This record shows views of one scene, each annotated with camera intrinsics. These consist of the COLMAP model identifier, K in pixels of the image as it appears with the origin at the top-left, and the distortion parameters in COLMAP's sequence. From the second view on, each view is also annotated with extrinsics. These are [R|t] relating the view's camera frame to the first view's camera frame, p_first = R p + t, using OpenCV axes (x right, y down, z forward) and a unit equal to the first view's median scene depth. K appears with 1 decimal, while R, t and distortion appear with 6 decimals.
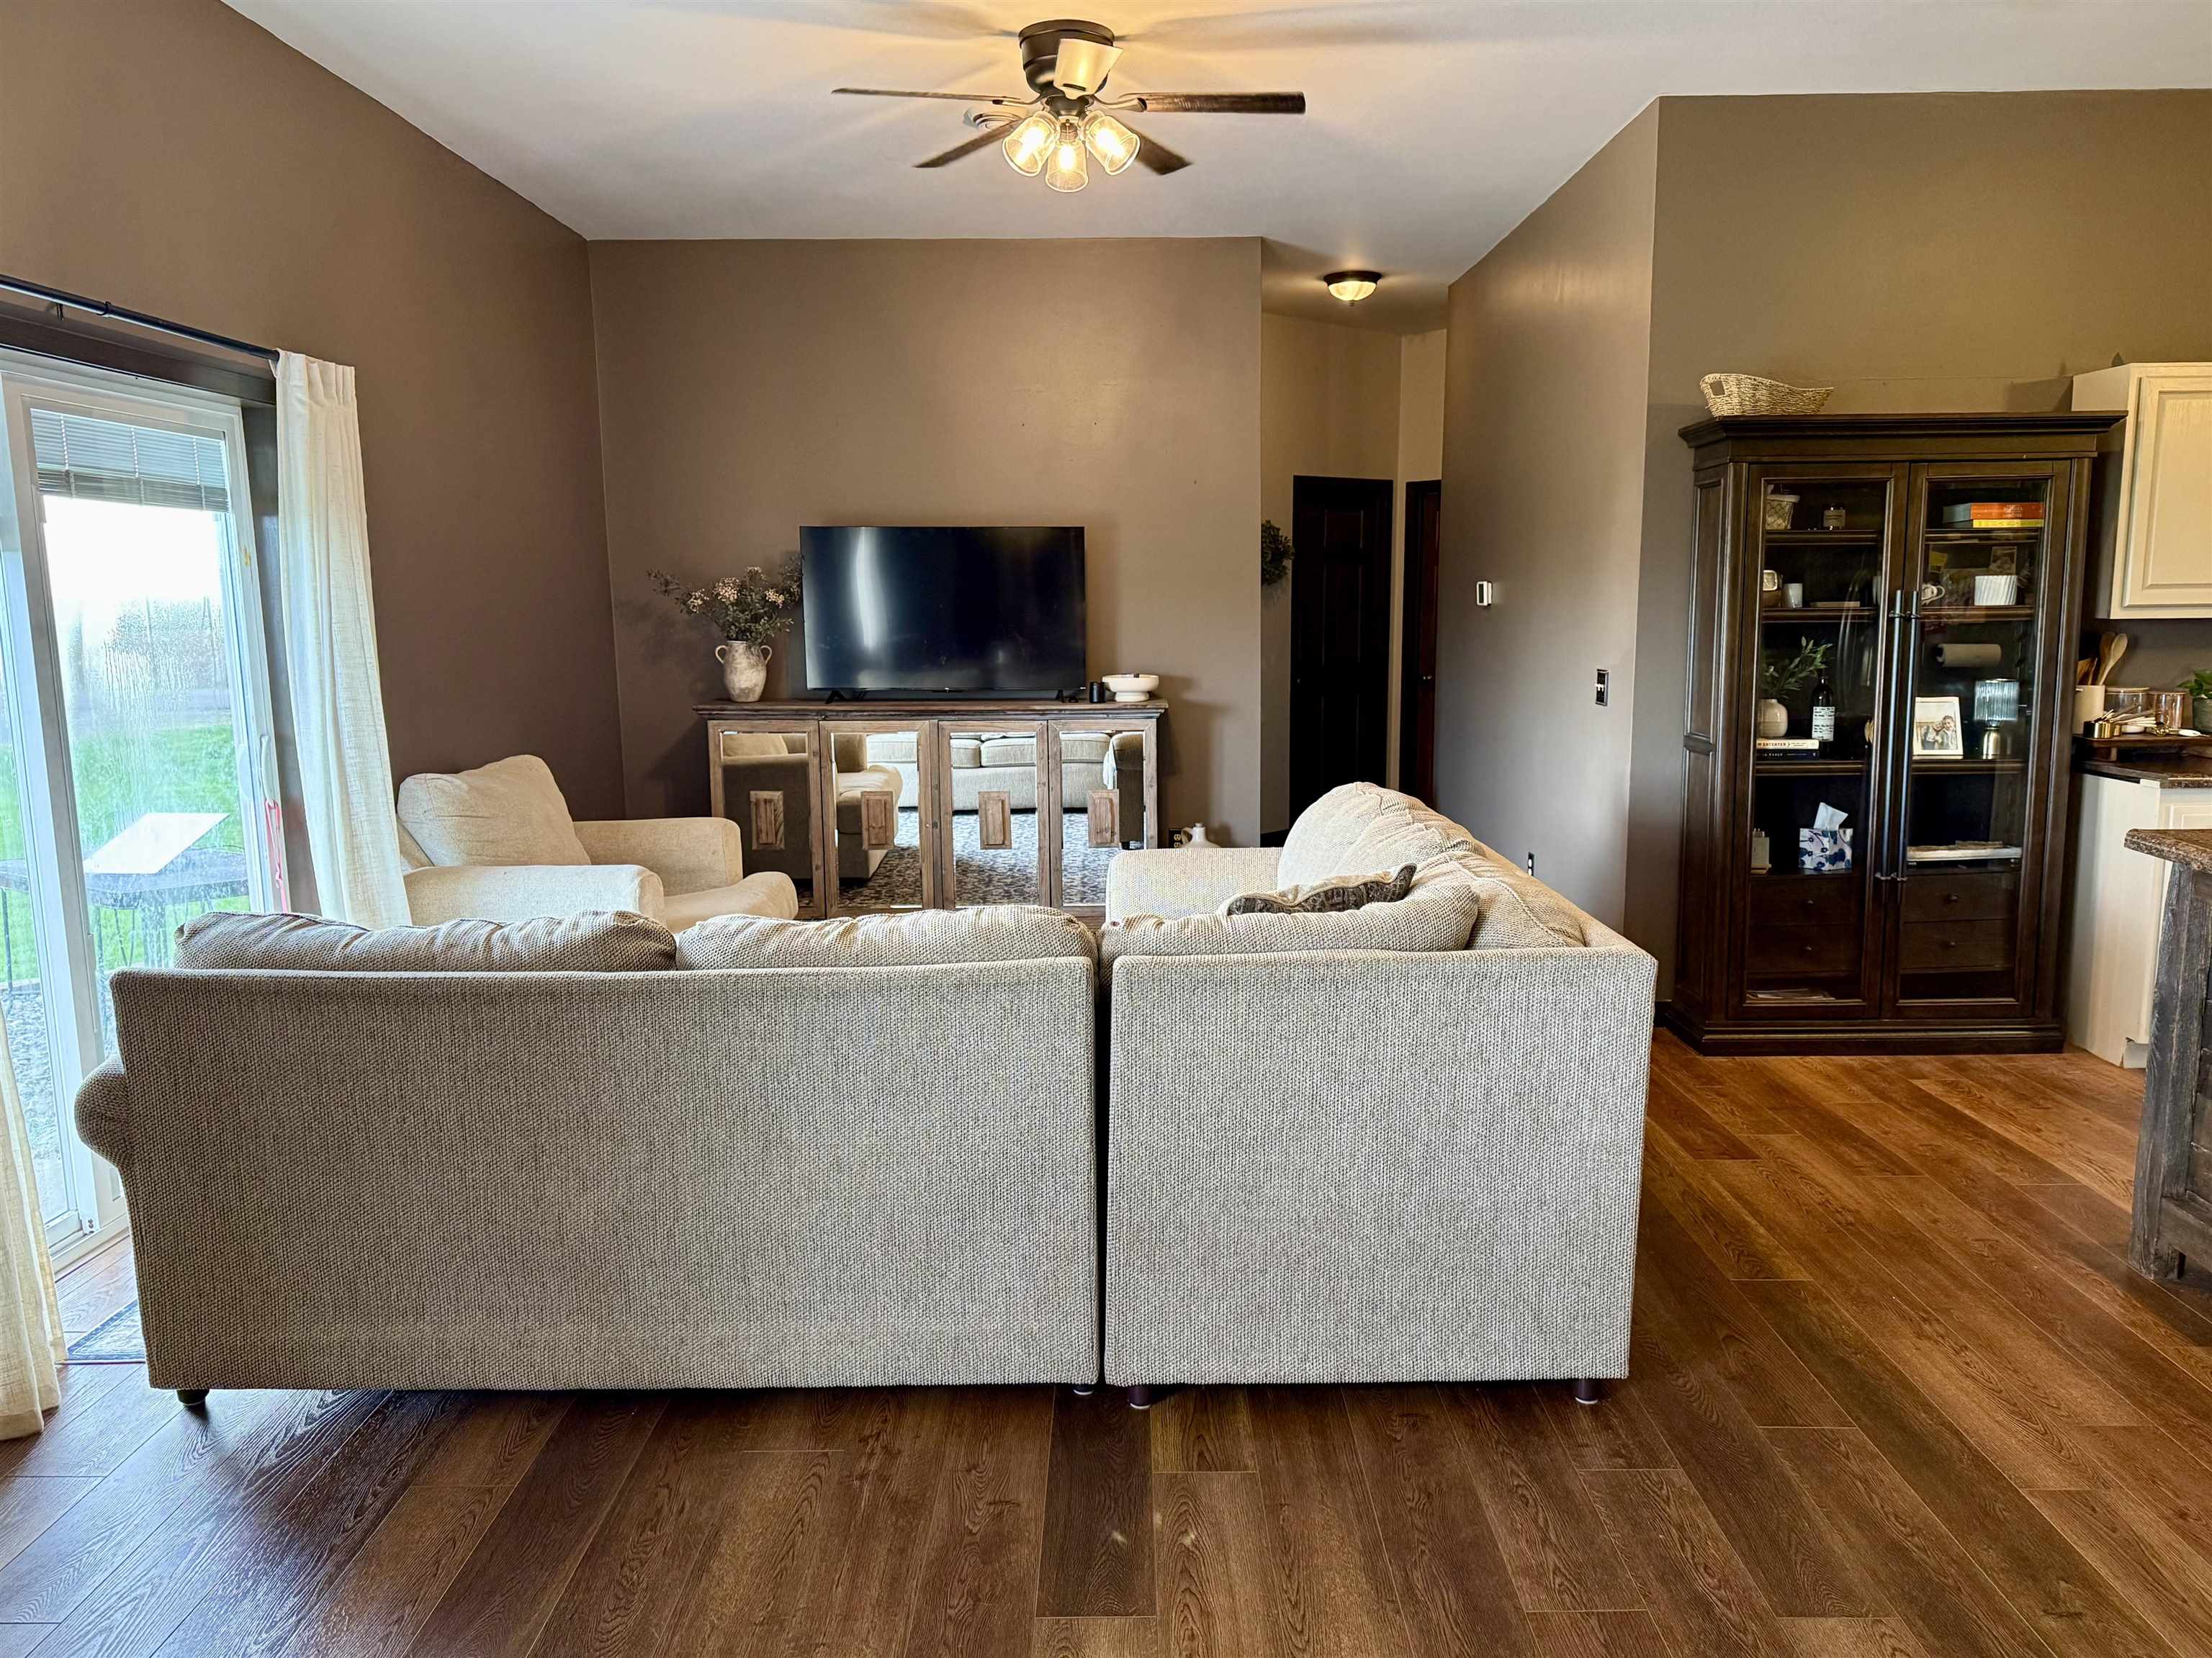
lens RADIAL K [[1608.1, 0, 1106.0], [0, 1608.1, 829.0], [0, 0, 1]] dist [0.071995, -0.086649]
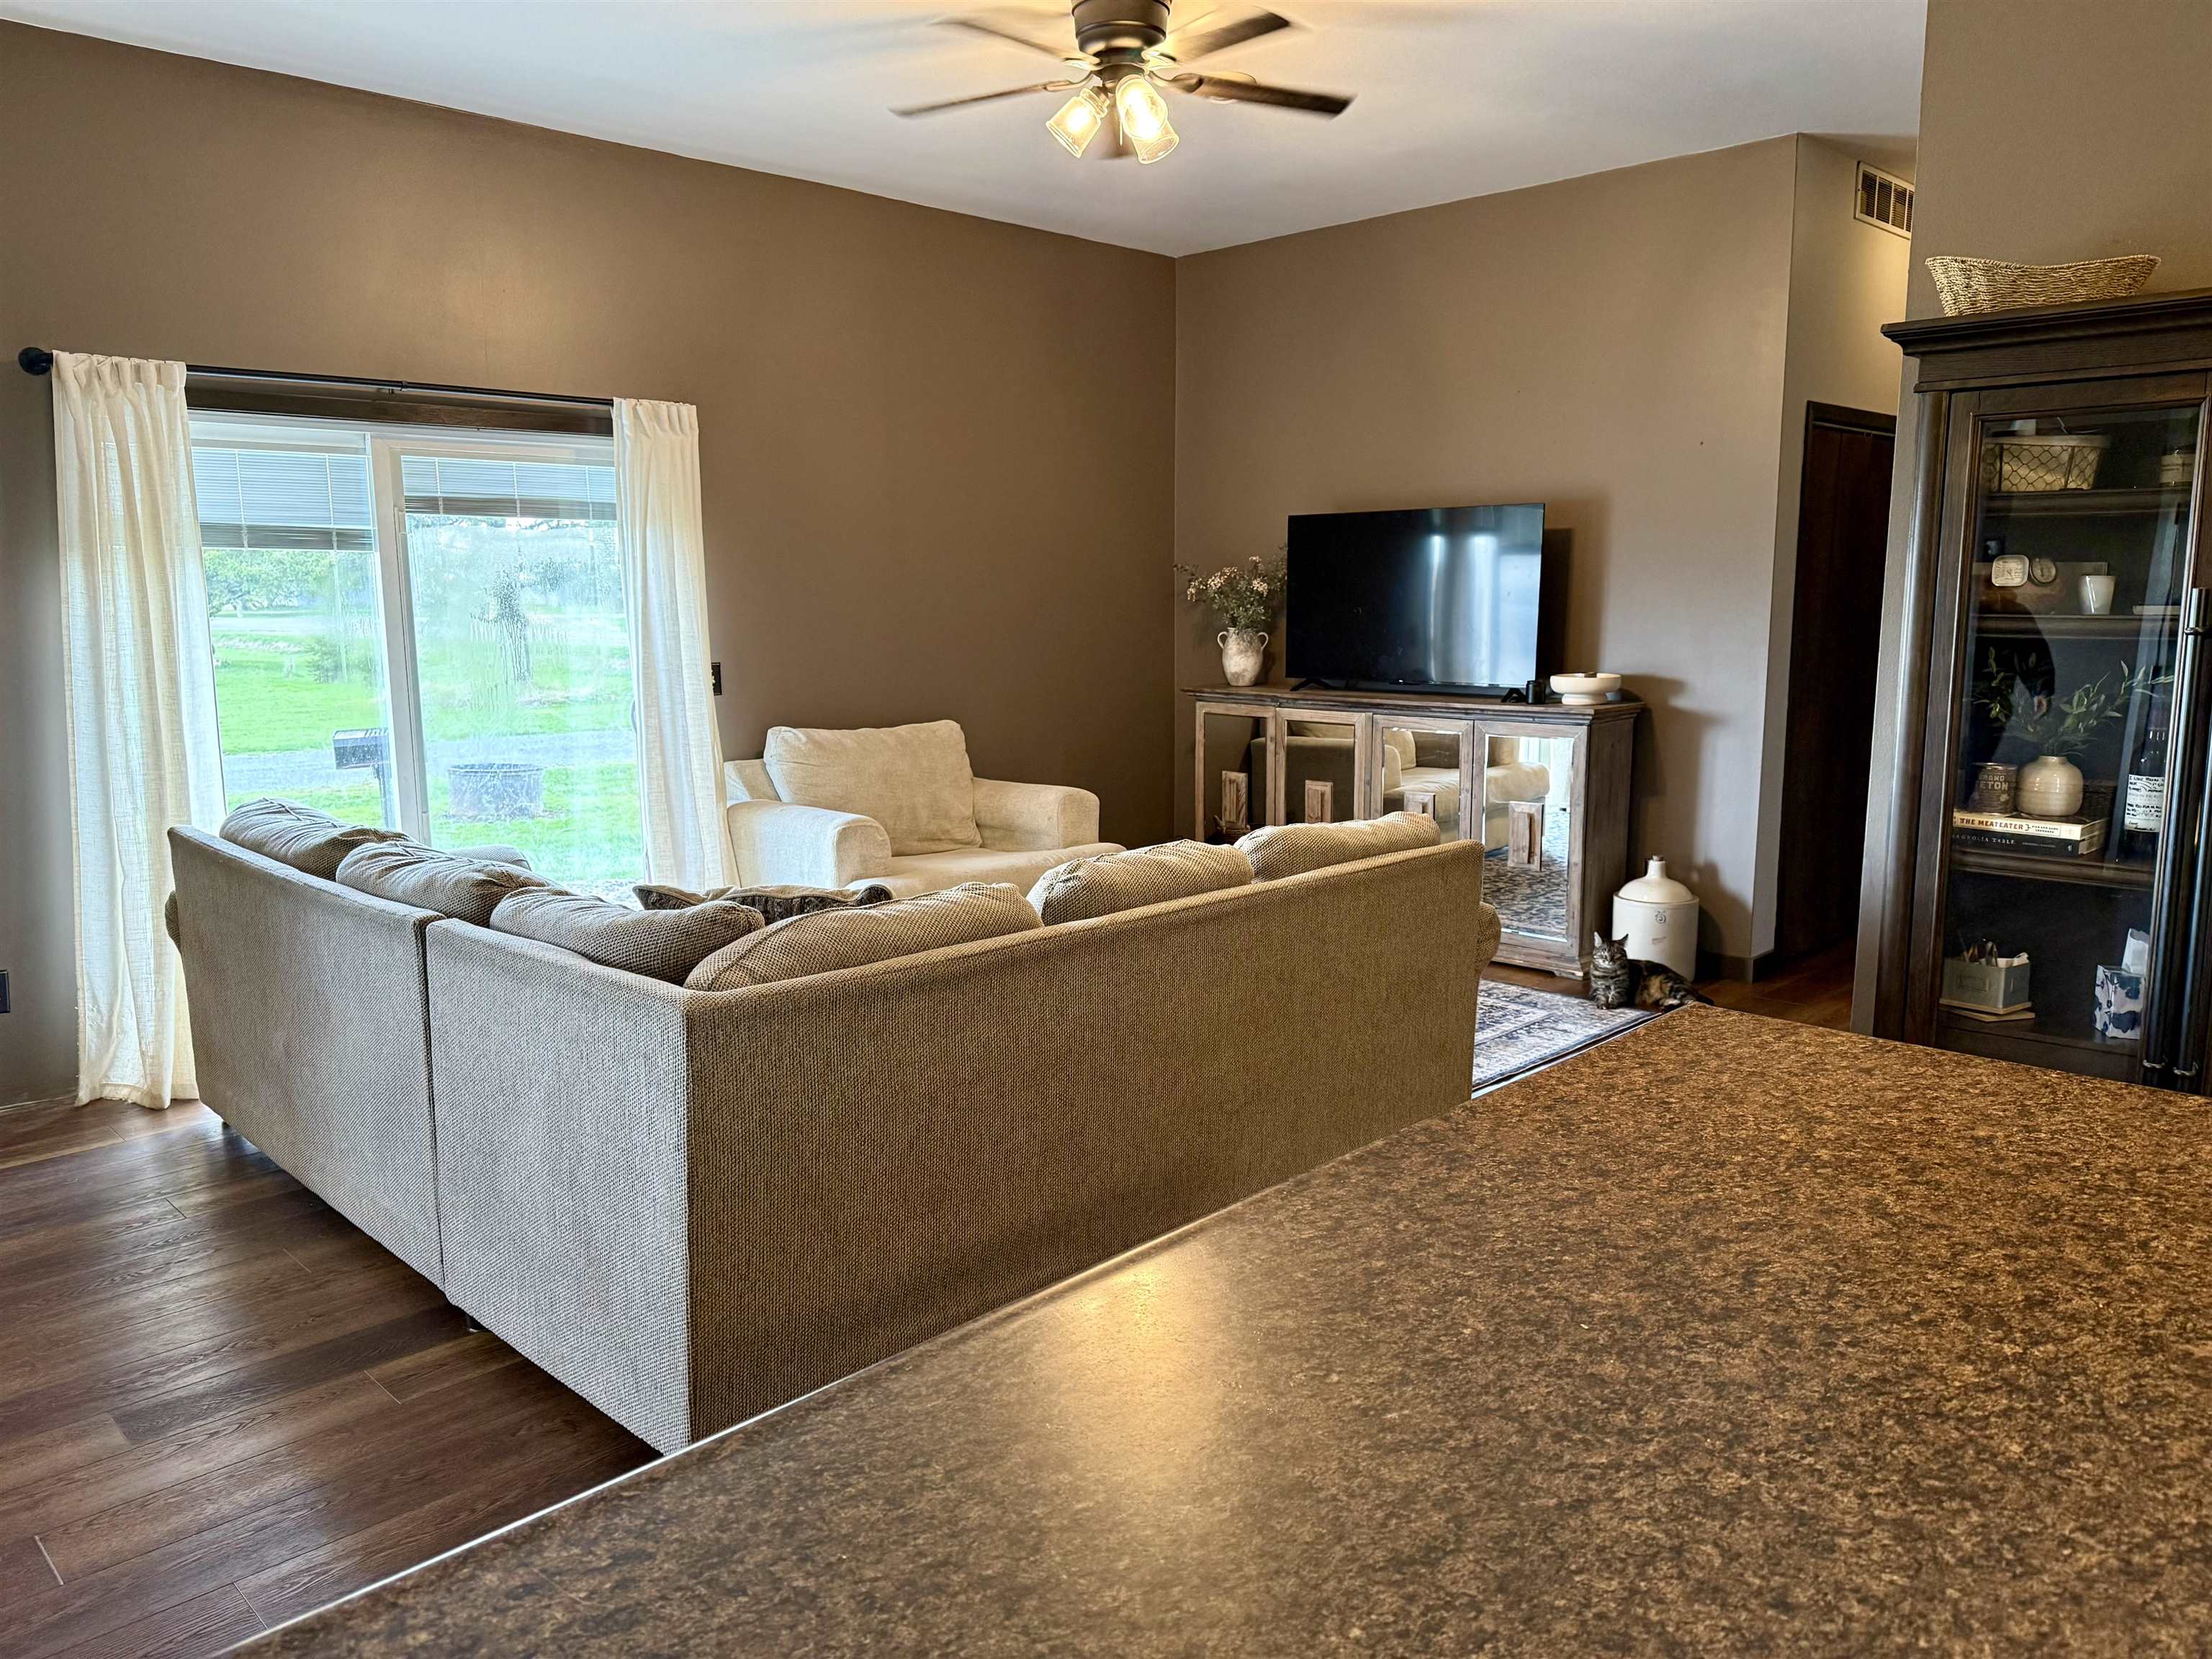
lens RADIAL K [[1588.9, 0, 1144.6], [0, 1588.9, 839.6], [0, 0, 1]] dist [0.148005, -0.139010]
pose [[0.709710, 0.118085, -0.694527, 0.620727], [-0.101484, 0.992706, 0.065080, -0.054035], [0.697146, 0.024296, 0.716517, 0.293875]]
